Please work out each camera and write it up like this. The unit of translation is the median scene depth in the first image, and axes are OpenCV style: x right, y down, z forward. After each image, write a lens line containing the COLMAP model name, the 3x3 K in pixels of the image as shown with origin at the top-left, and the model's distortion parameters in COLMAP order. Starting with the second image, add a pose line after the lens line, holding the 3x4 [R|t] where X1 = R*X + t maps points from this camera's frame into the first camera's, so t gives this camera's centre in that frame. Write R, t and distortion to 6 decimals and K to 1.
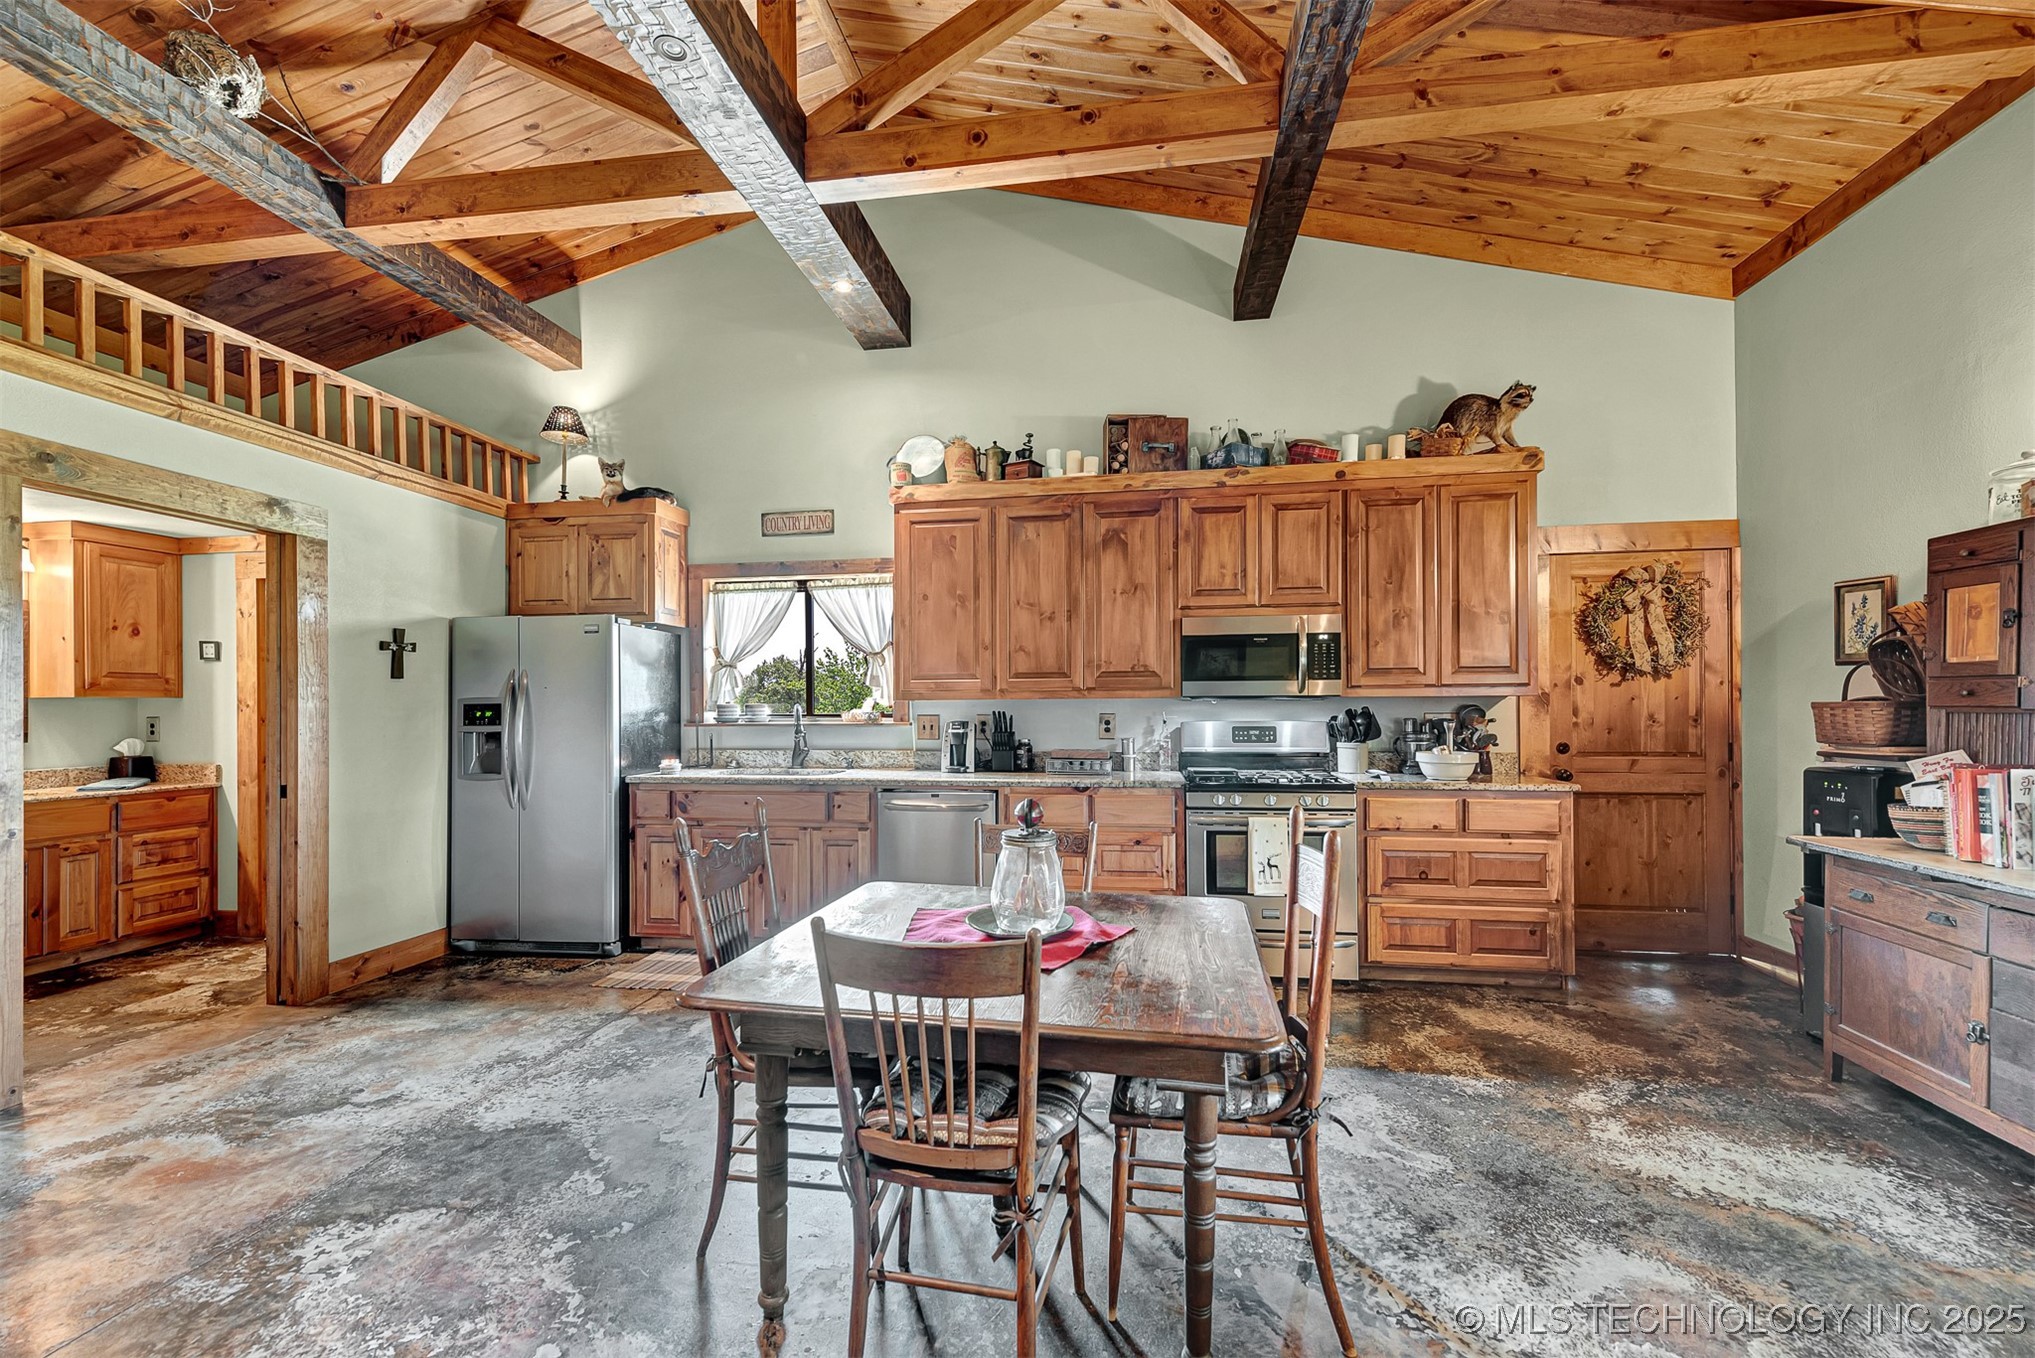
lens RADIAL K [[821.7, 0, 1015.1], [0, 821.7, 708.7], [0, 0, 1]] dist [0.015704, -0.006217]
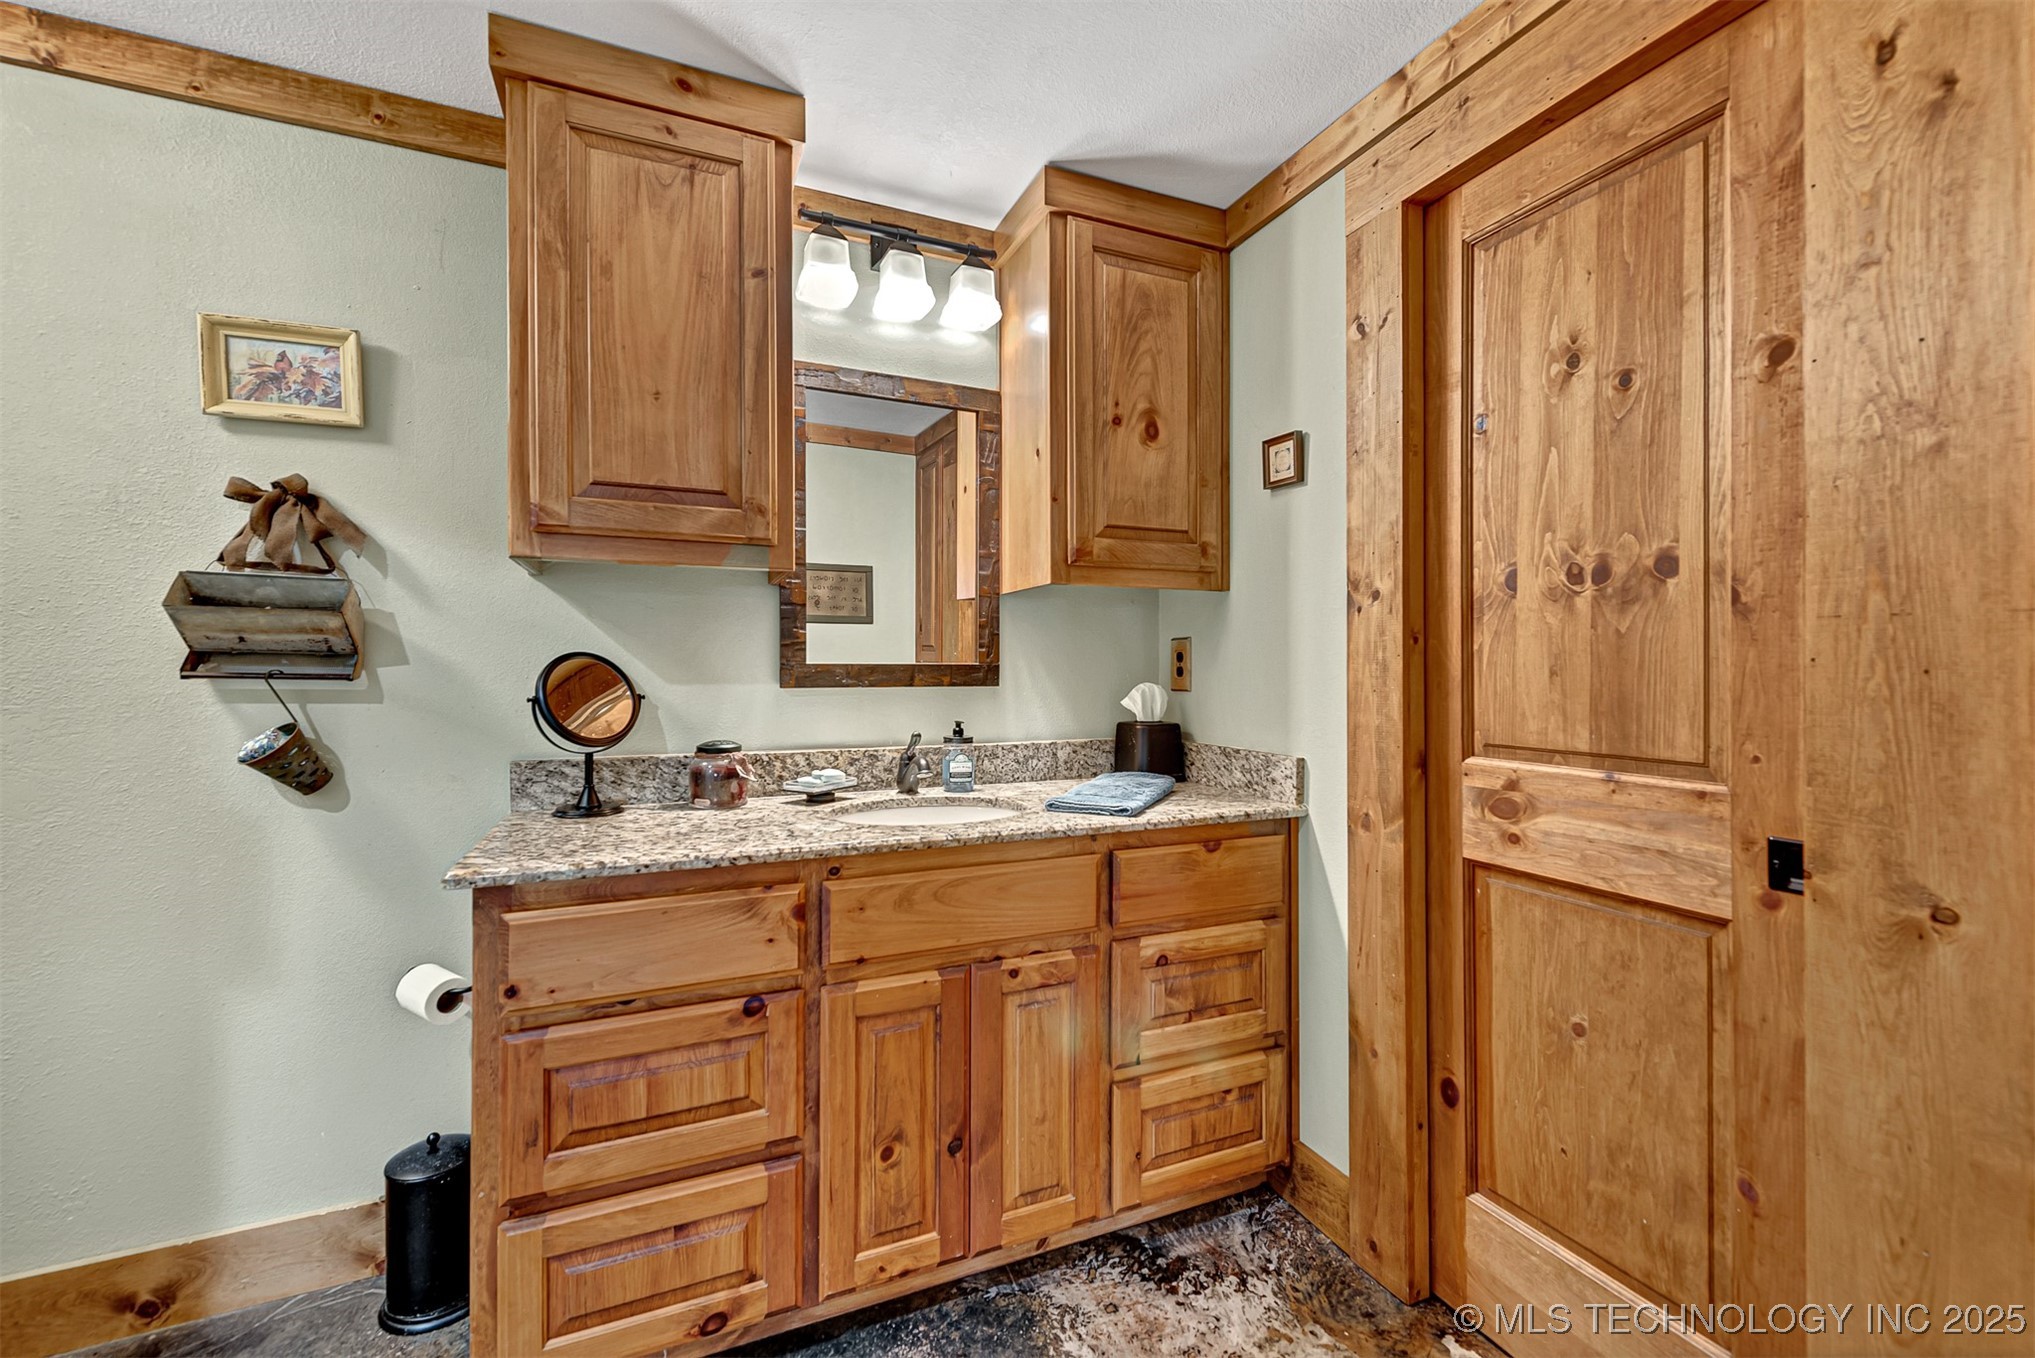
lens RADIAL K [[821.7, 0, 1023.0], [0, 821.7, 662.2], [0, 0, 1]] dist [0.015704, -0.006217]
pose [[0.535272, 0.001233, -0.844679, -0.798887], [-0.000847, 0.999999, 0.000923, 0.026398], [0.844679, 0.000222, 0.535273, 0.776933]]
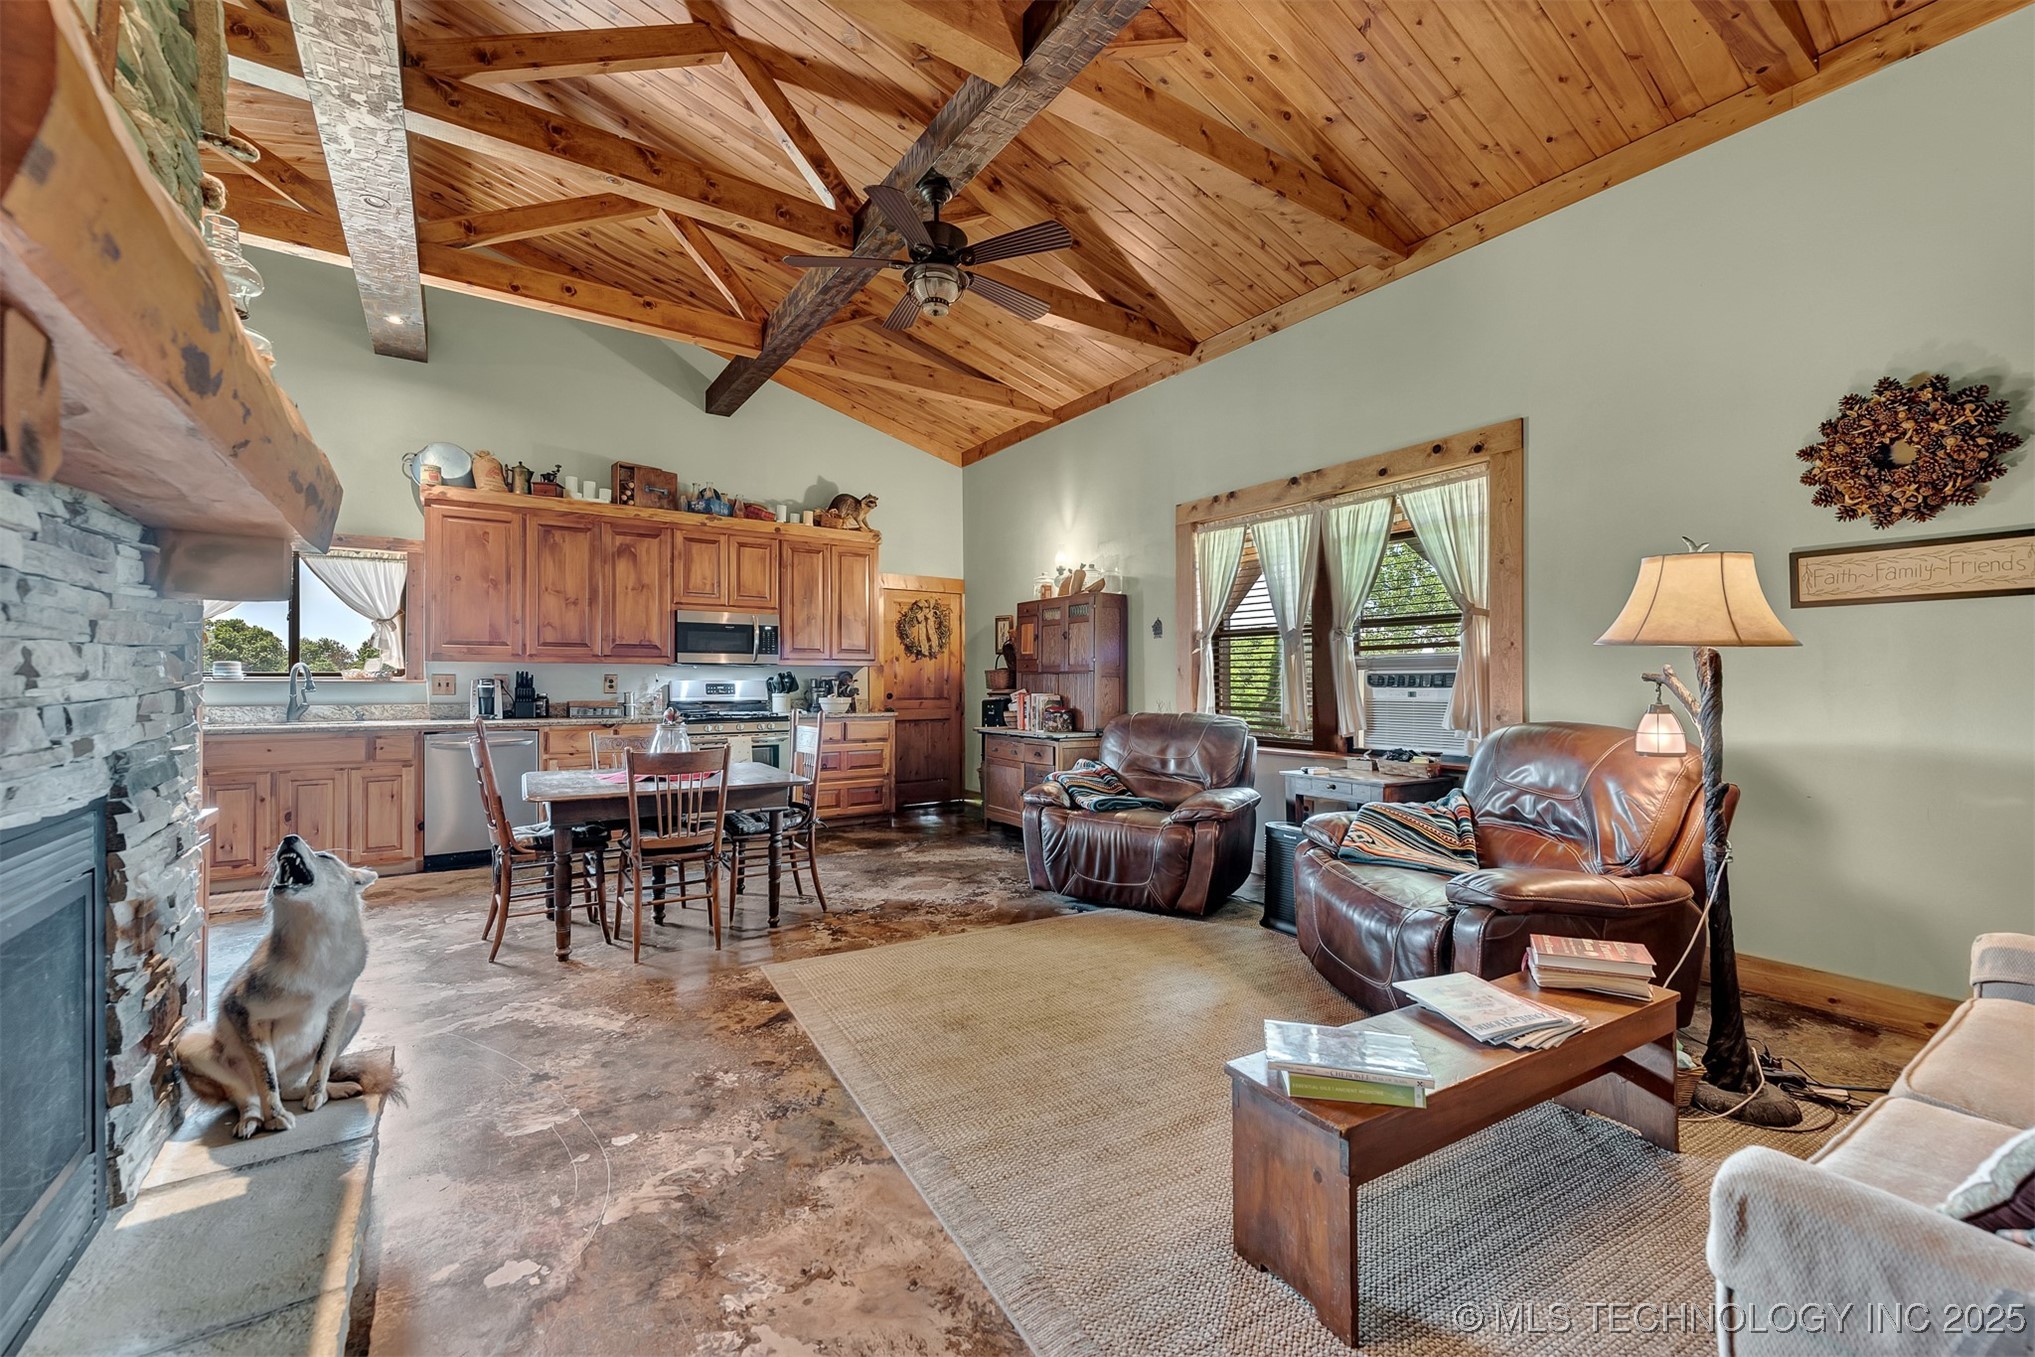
lens RADIAL K [[821.7, 0, 1021.3], [0, 821.7, 682.1], [0, 0, 1]] dist [0.015704, -0.006217]
pose [[0.729536, 0.006031, 0.683916, -0.356261], [-0.001449, 0.999973, -0.007272, 0.029816], [-0.683941, 0.004314, 0.729524, -0.507072]]
